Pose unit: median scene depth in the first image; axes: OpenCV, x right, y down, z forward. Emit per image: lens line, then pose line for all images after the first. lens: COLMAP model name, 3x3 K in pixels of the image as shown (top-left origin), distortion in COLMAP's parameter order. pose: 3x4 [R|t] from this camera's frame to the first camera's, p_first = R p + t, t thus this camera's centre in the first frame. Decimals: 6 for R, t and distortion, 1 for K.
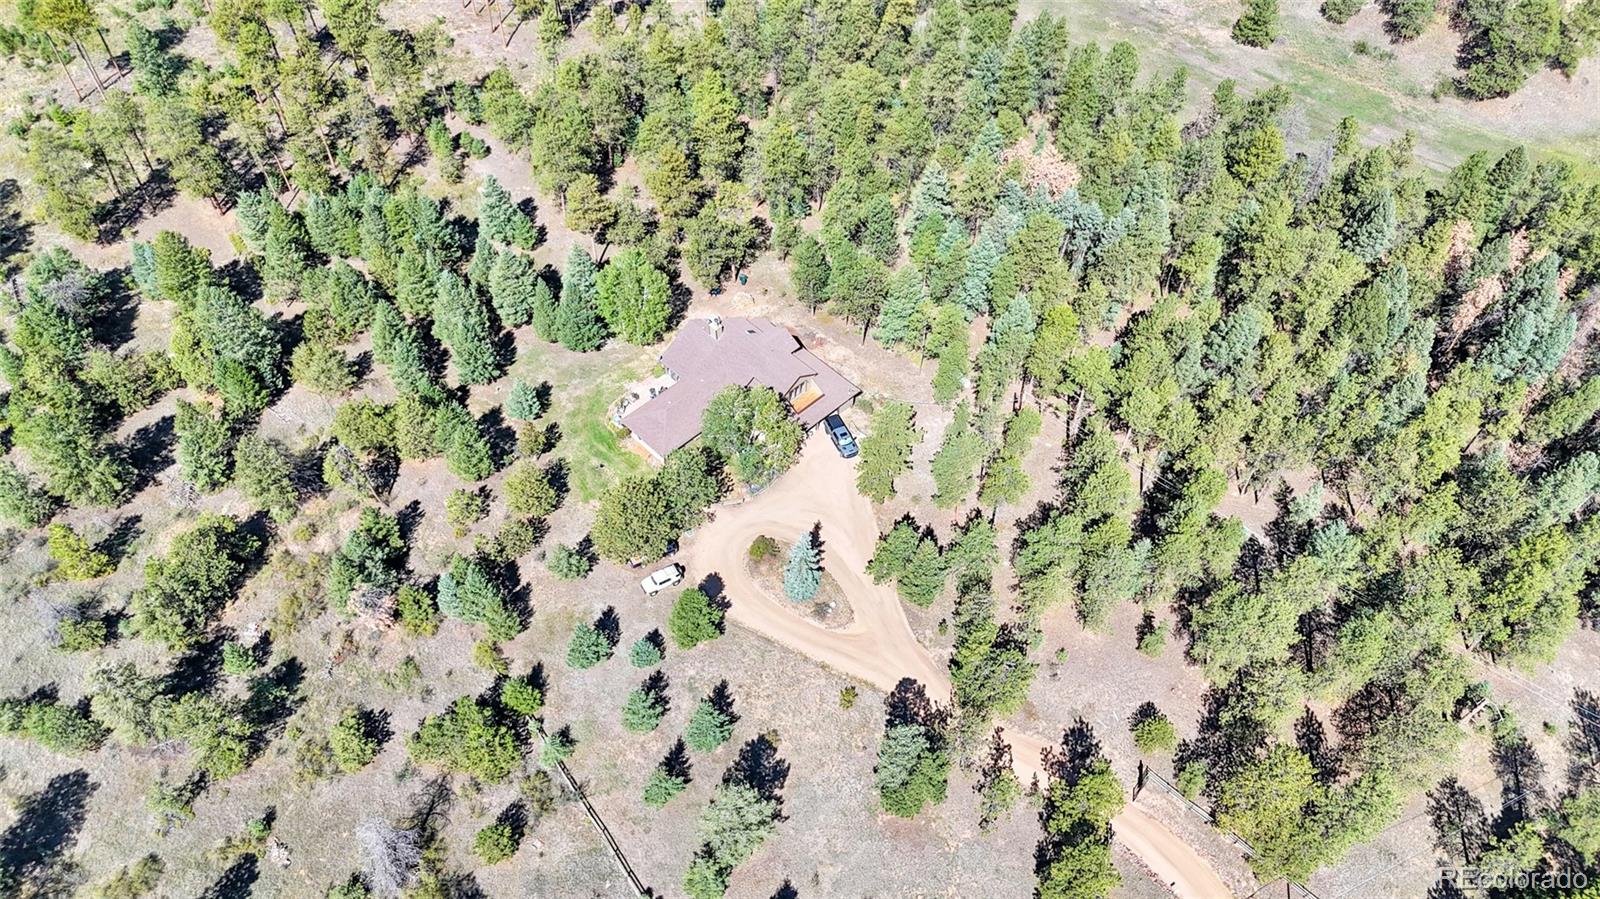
lens RADIAL K [[1170.2, 0, 800.0], [0, 1170.2, 449.5], [0, 0, 1]] dist [0.033889, -0.001419]
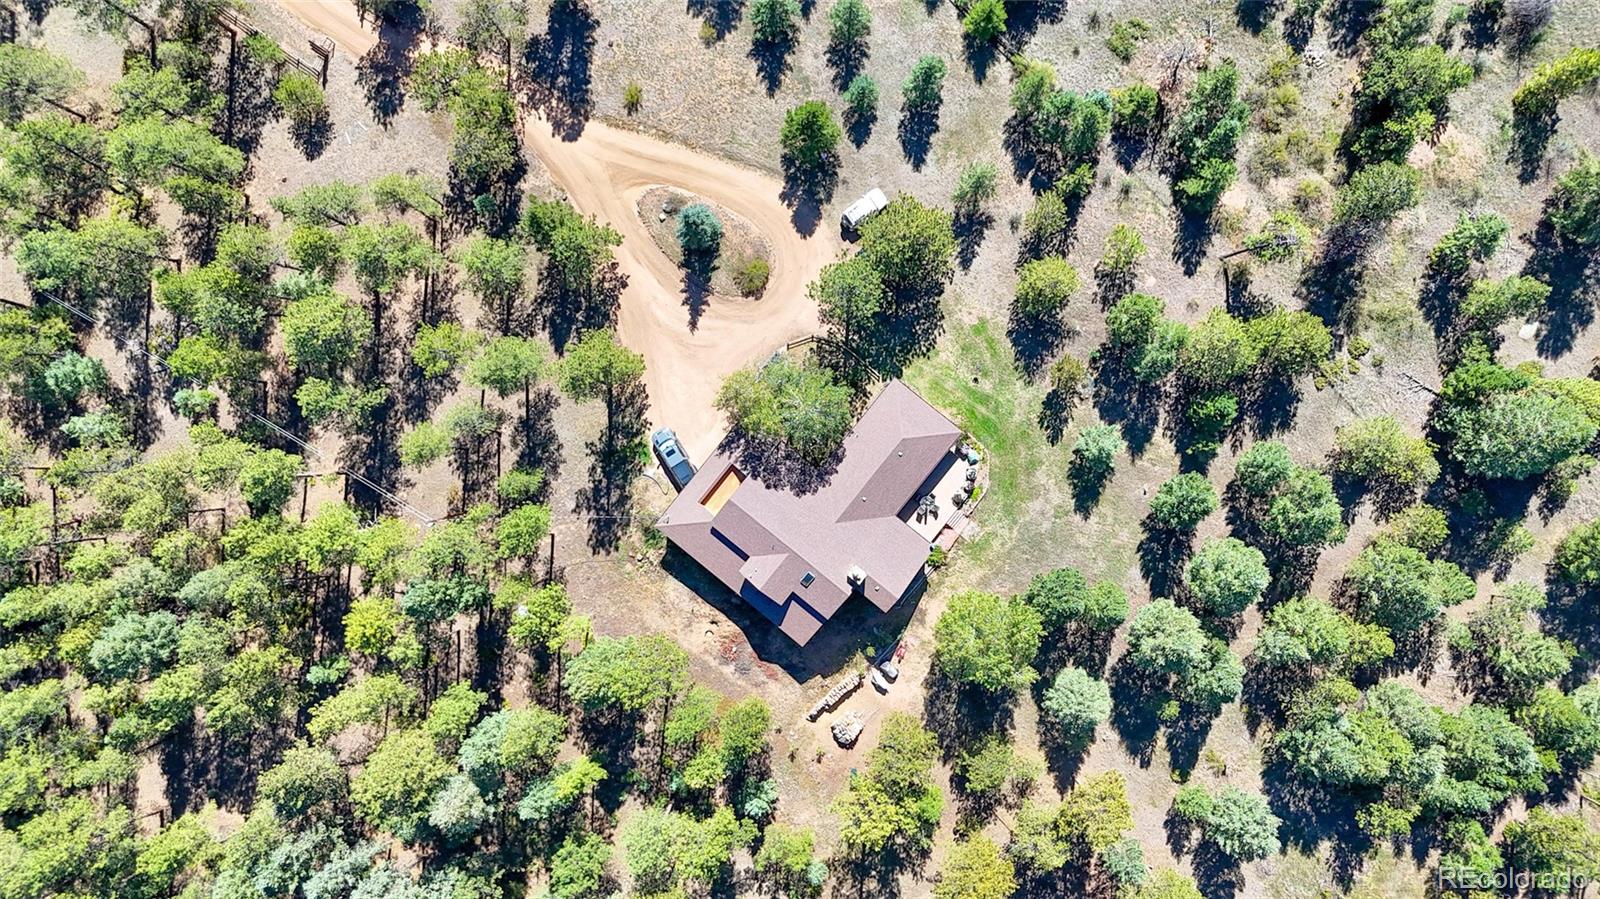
lens RADIAL K [[1170.2, 0, 800.0], [0, 1170.2, 449.5], [0, 0, 1]] dist [0.033889, -0.001419]
pose [[-0.992603, 0.120370, 0.015797, -0.065290], [-0.084168, -0.776093, 0.624976, -0.550834], [0.087488, 0.619024, 0.780484, 0.448955]]
